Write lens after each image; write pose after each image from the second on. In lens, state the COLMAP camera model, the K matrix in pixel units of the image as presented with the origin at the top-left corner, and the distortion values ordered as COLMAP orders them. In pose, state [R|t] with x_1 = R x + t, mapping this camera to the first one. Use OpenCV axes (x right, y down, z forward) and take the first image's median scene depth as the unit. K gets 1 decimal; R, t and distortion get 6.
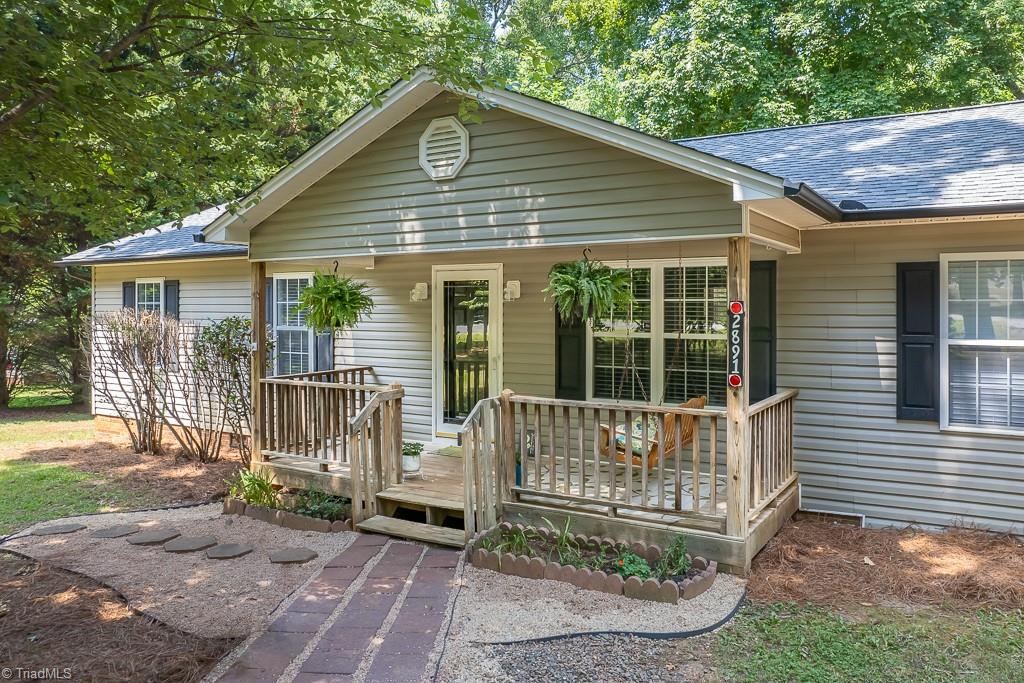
lens RADIAL K [[656.9, 0, 544.4], [0, 656.9, 338.6], [0, 0, 1]] dist [-0.001304, -0.000296]
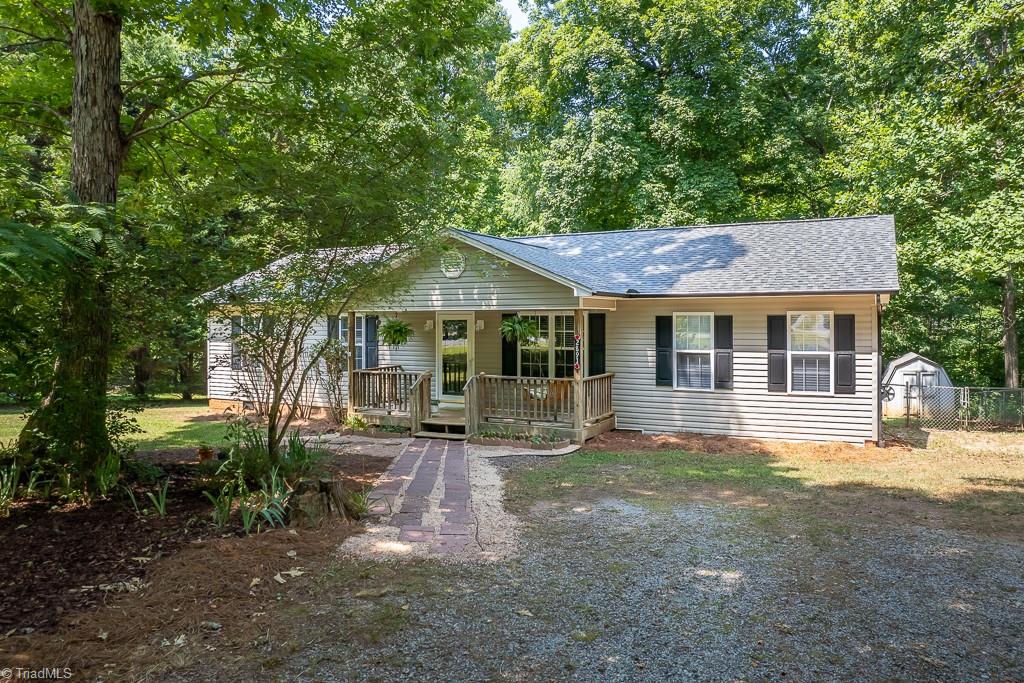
lens RADIAL K [[656.9, 0, 544.4], [0, 656.9, 338.6], [0, 0, 1]] dist [-0.001304, -0.000296]
pose [[0.994782, 0.000418, 0.102021, -0.065335], [0.001563, 0.999812, -0.019337, 0.005076], [-0.102010, 0.019395, 0.994594, -1.104857]]
